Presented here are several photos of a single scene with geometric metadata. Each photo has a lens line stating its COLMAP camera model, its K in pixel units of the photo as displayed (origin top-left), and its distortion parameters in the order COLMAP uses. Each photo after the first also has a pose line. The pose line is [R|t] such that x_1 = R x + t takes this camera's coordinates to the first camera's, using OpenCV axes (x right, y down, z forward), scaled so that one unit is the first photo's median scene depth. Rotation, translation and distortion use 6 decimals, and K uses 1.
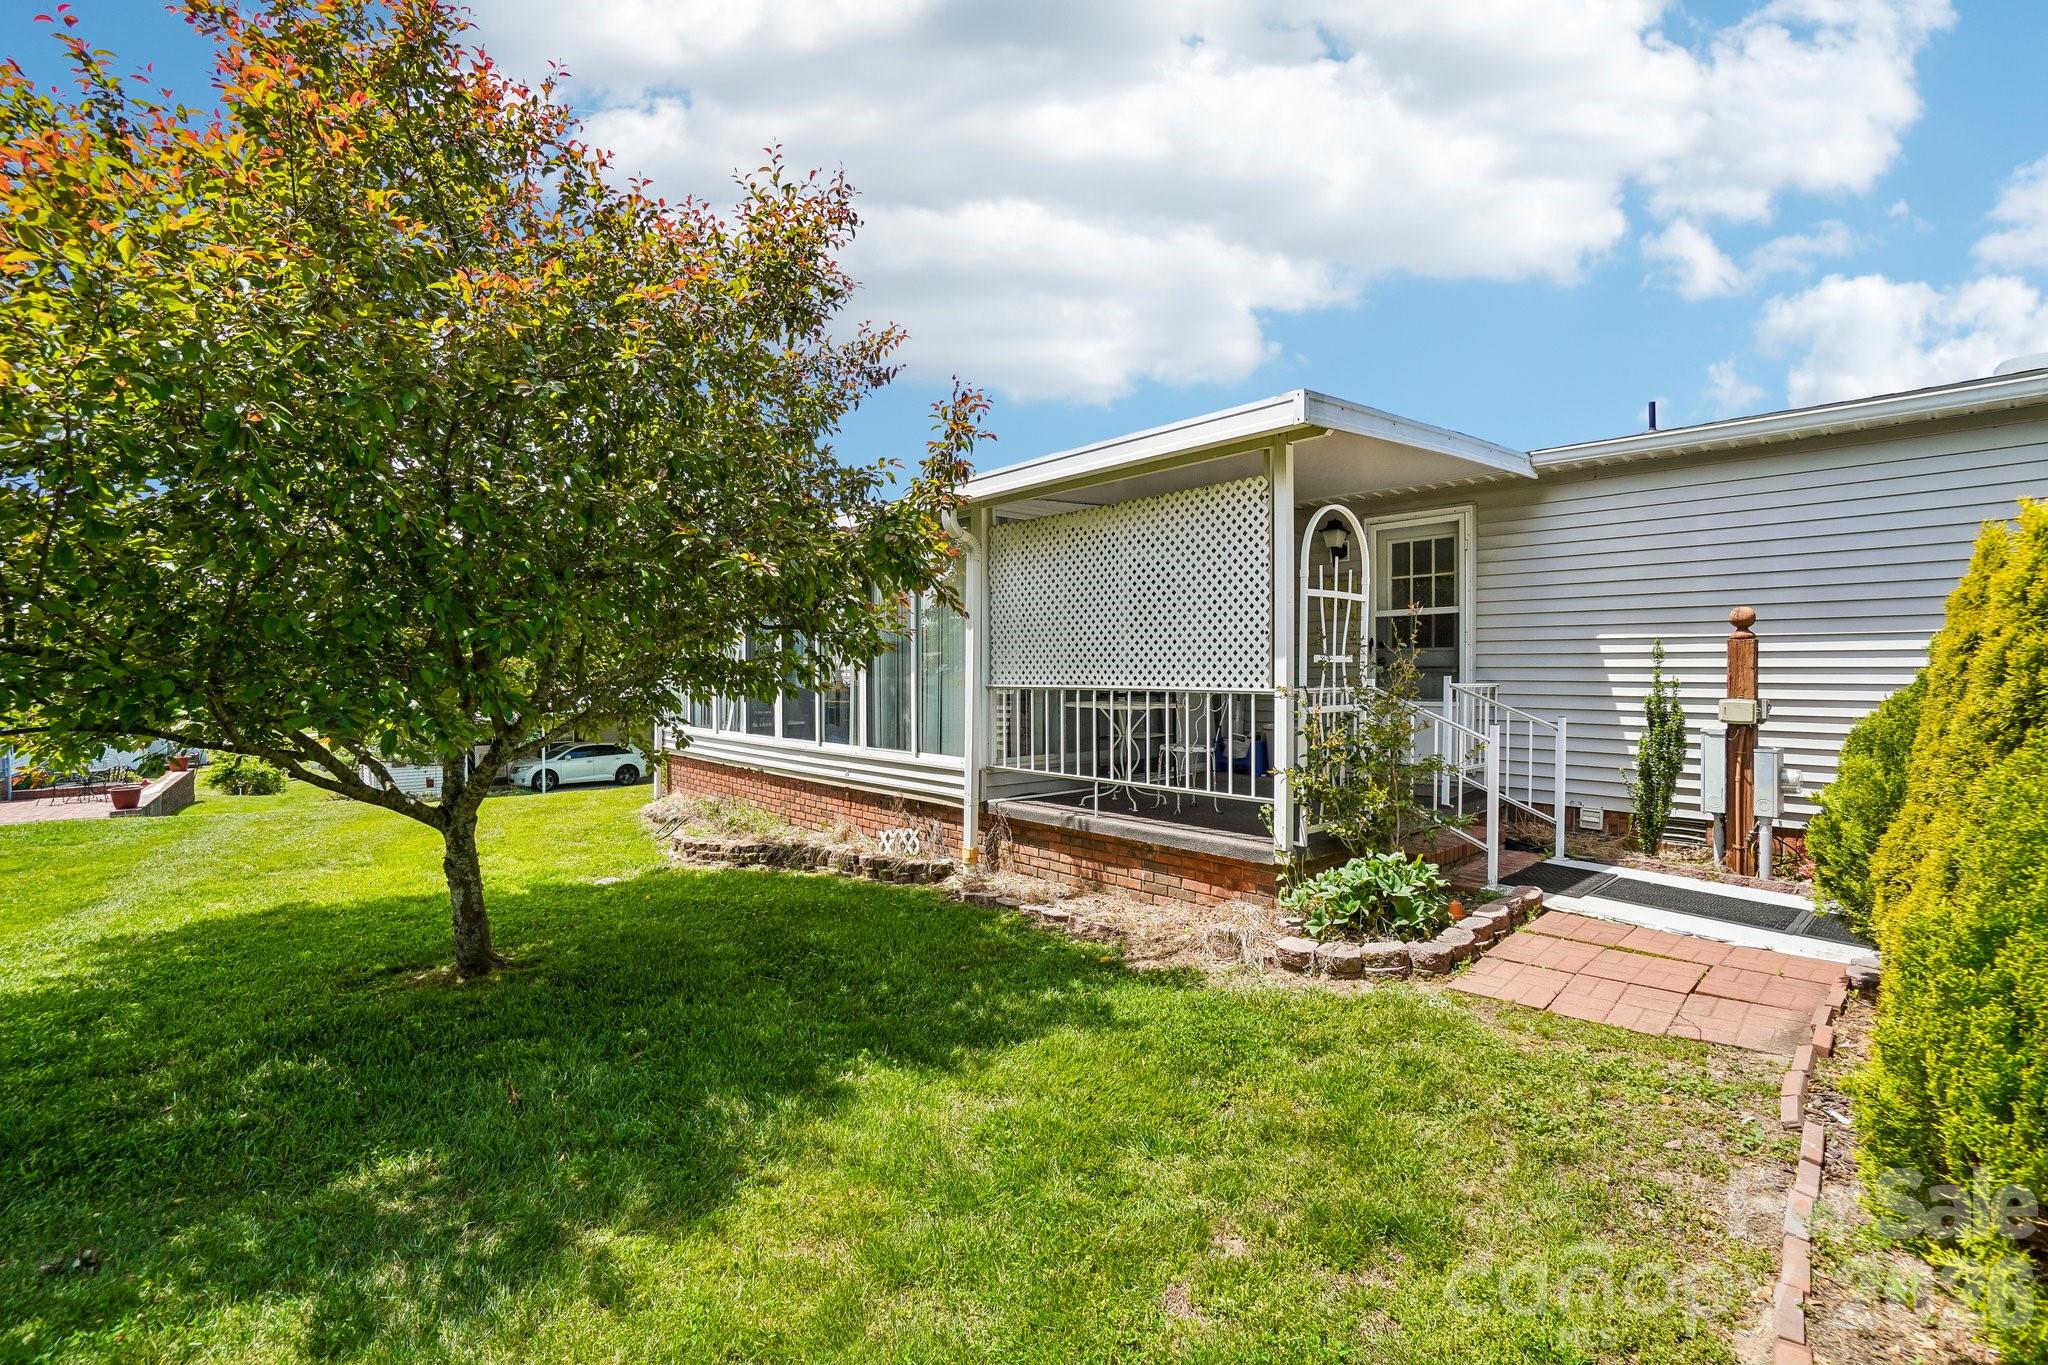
lens RADIAL K [[899.8, 0, 1017.7], [0, 899.8, 673.6], [0, 0, 1]] dist [-0.021012, 0.000591]
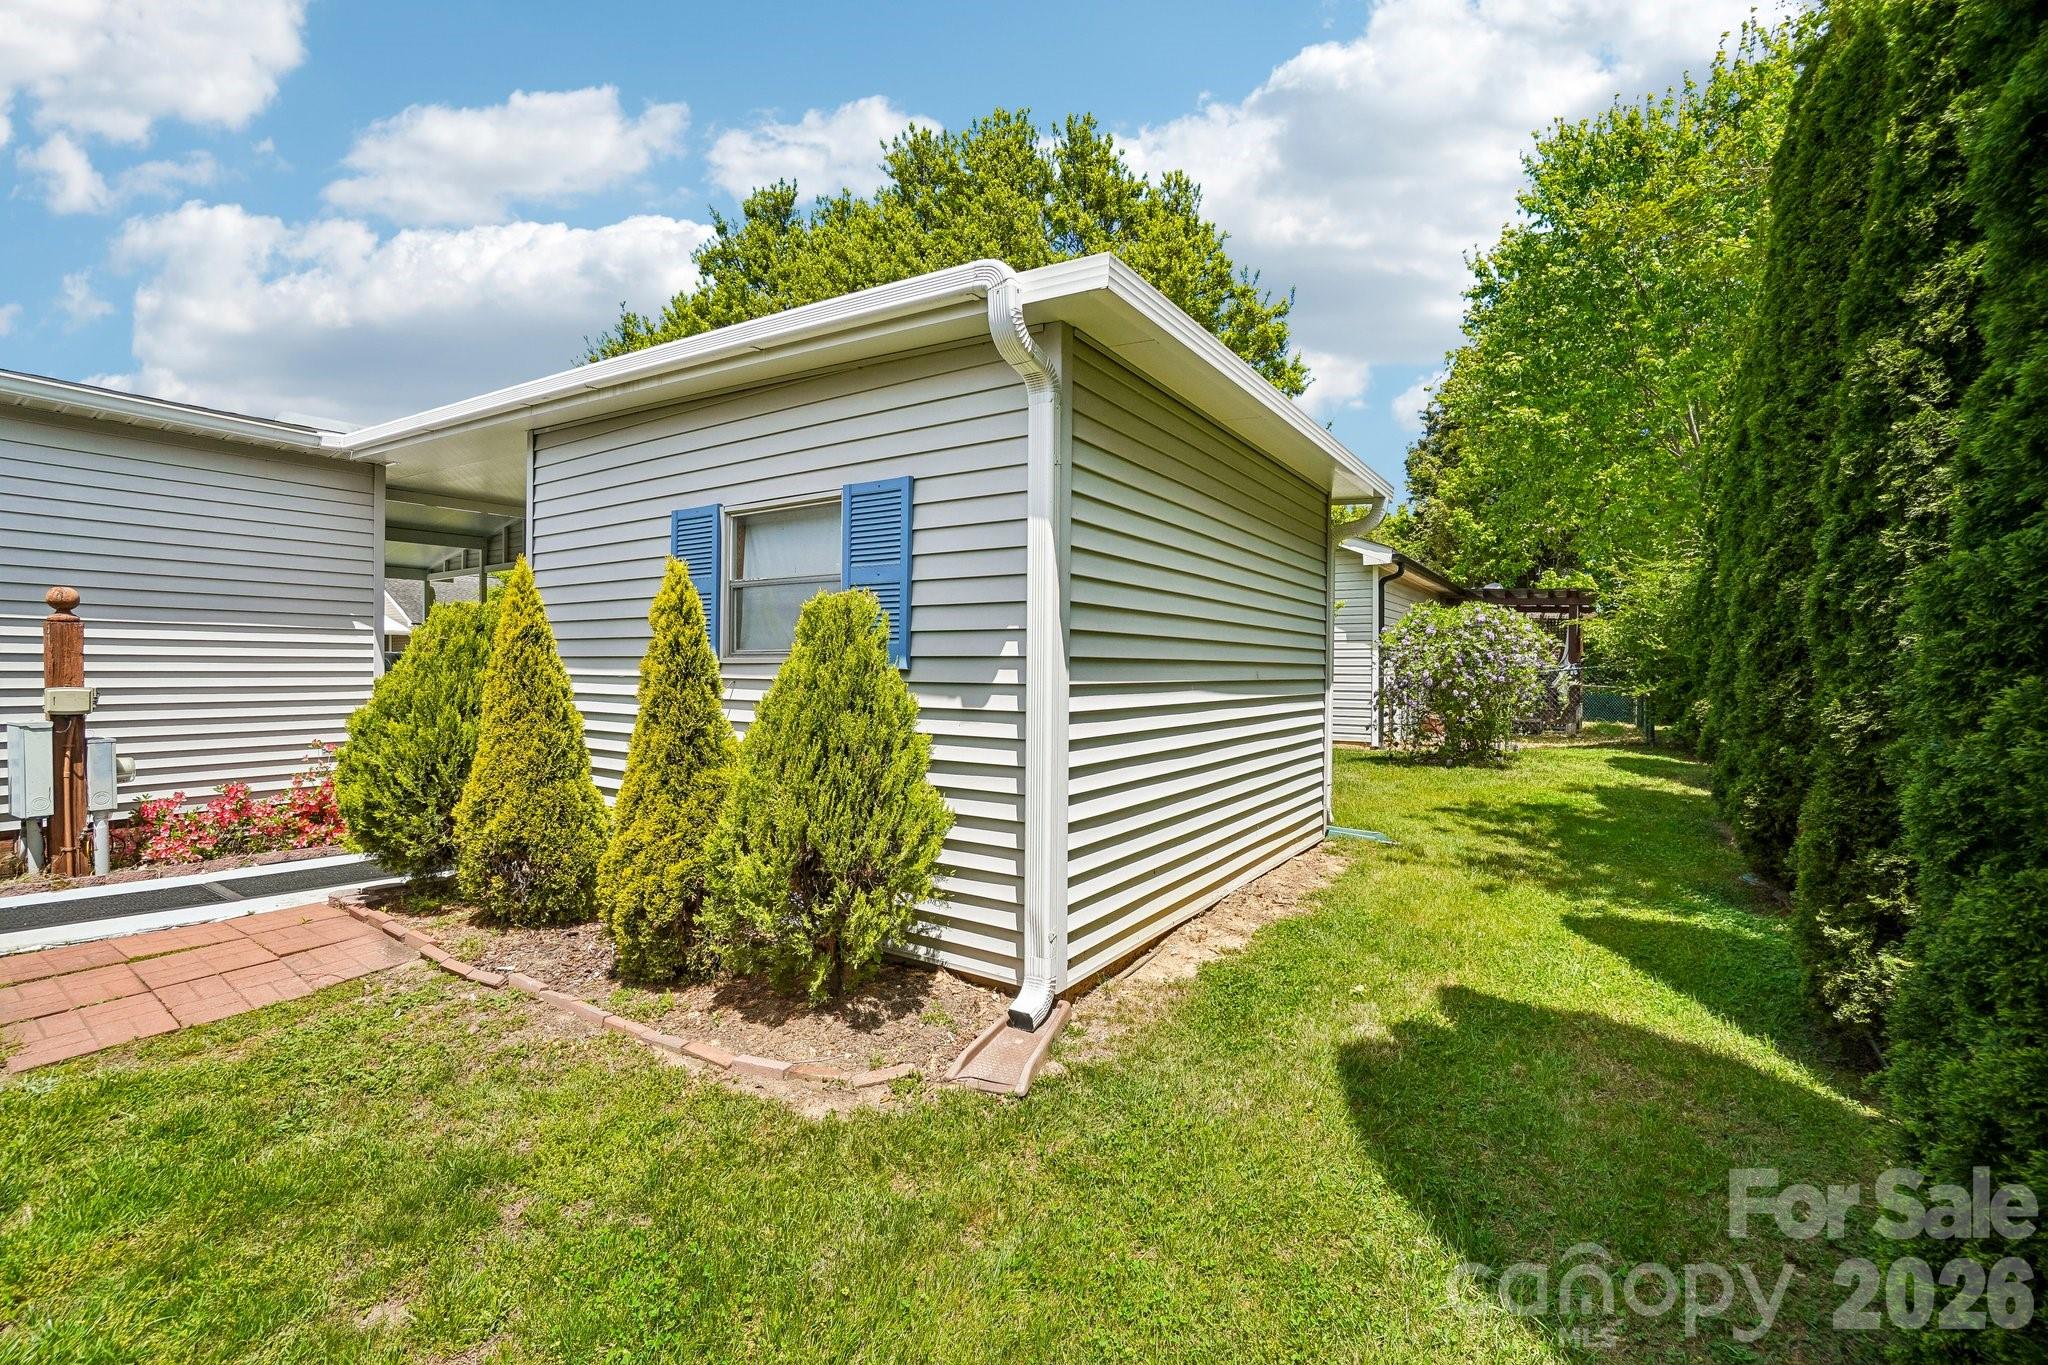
lens RADIAL K [[899.8, 0, 1018.0], [0, 899.8, 681.9], [0, 0, 1]] dist [-0.021012, 0.000591]
pose [[-0.275043, -0.001257, 0.961431, -0.334561], [0.005410, 0.999981, 0.002855, 0.025188], [-0.961417, 0.005987, -0.275031, 0.308684]]
